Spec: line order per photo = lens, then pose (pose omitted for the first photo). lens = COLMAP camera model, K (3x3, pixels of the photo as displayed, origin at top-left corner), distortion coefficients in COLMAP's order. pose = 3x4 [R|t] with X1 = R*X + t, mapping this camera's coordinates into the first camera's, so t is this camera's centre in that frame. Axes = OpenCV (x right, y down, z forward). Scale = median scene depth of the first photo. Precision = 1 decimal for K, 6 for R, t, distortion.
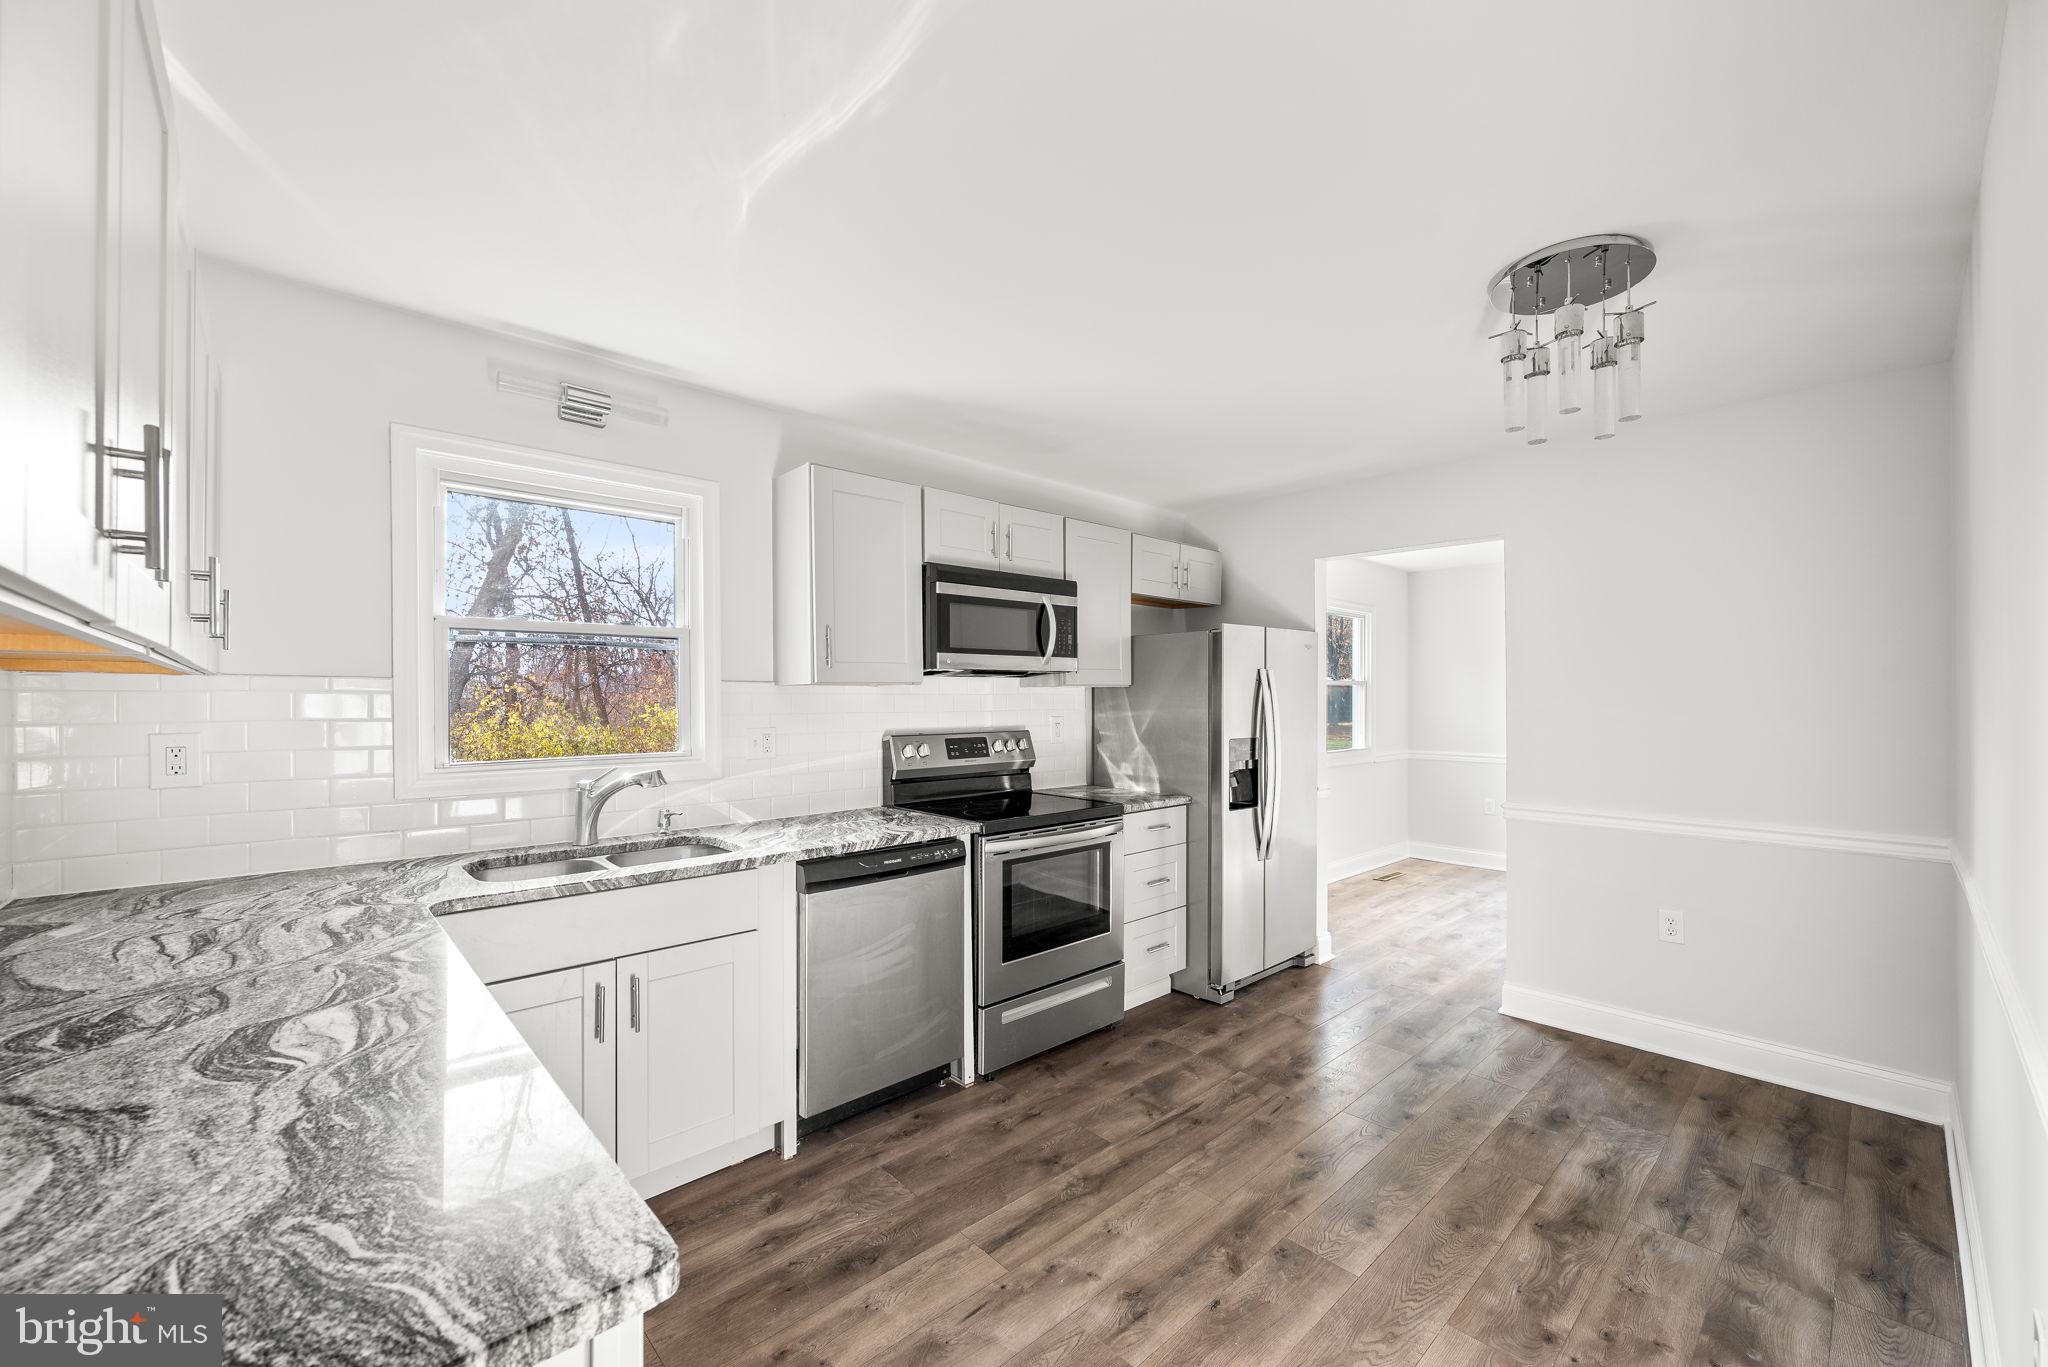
lens RADIAL K [[824.4, 0, 1032.1], [0, 824.4, 695.9], [0, 0, 1]] dist [-0.003419, 0.001006]
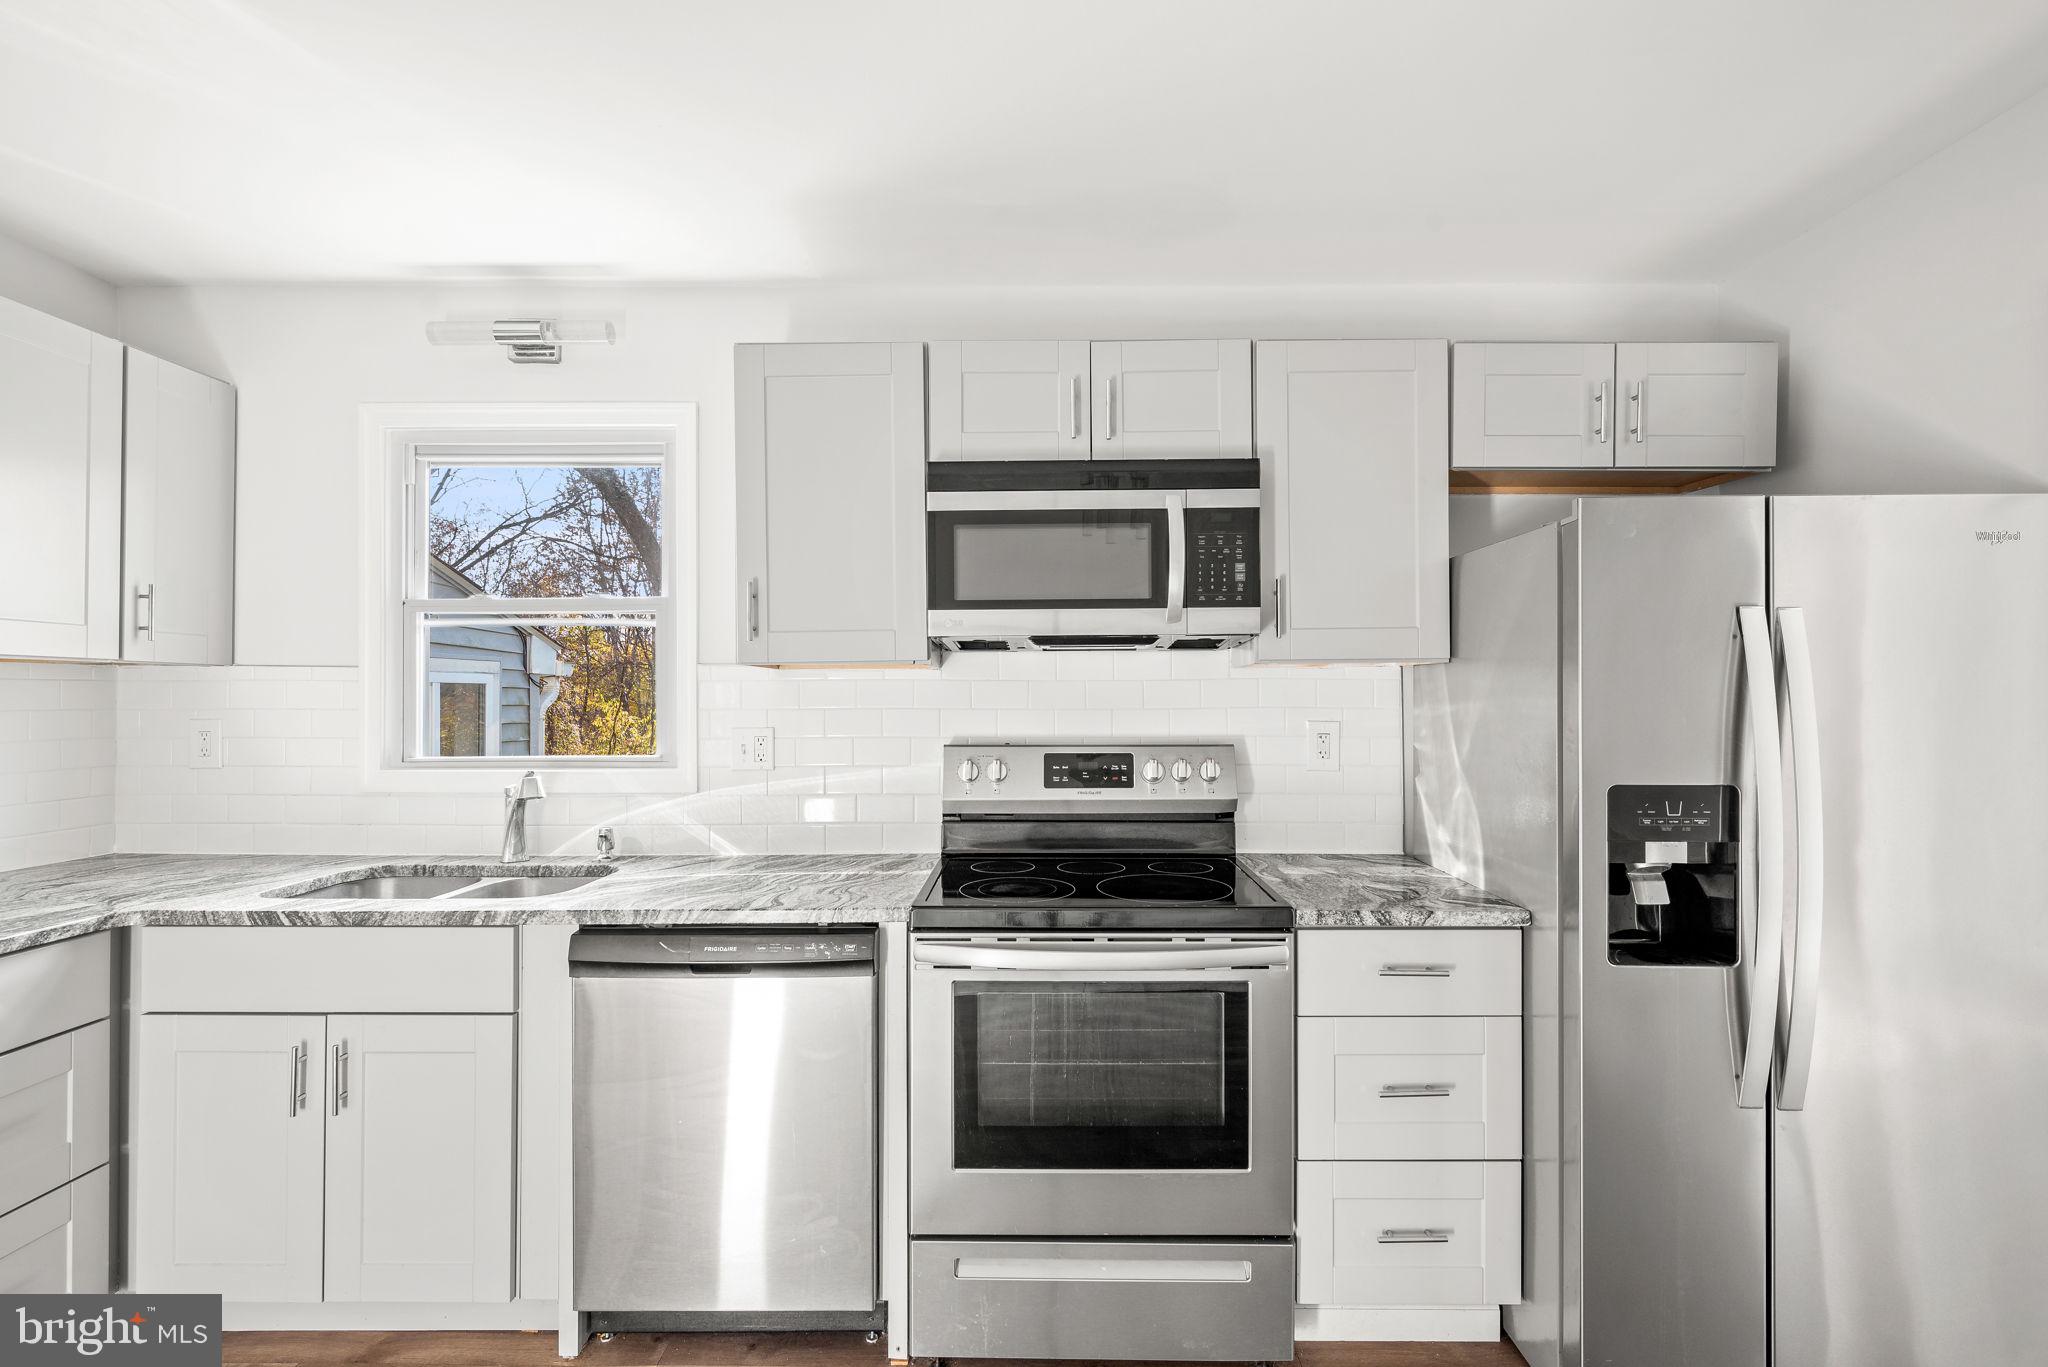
lens RADIAL K [[957.6, 0, 1024.0], [0, 957.6, 683.5], [0, 0, 1]] dist [-0.005062, -0.000258]
pose [[0.720081, -0.005073, -0.693871, 0.377131], [0.002519, 0.999986, -0.004697, 0.003943], [0.693885, 0.001634, 0.720084, 0.487866]]
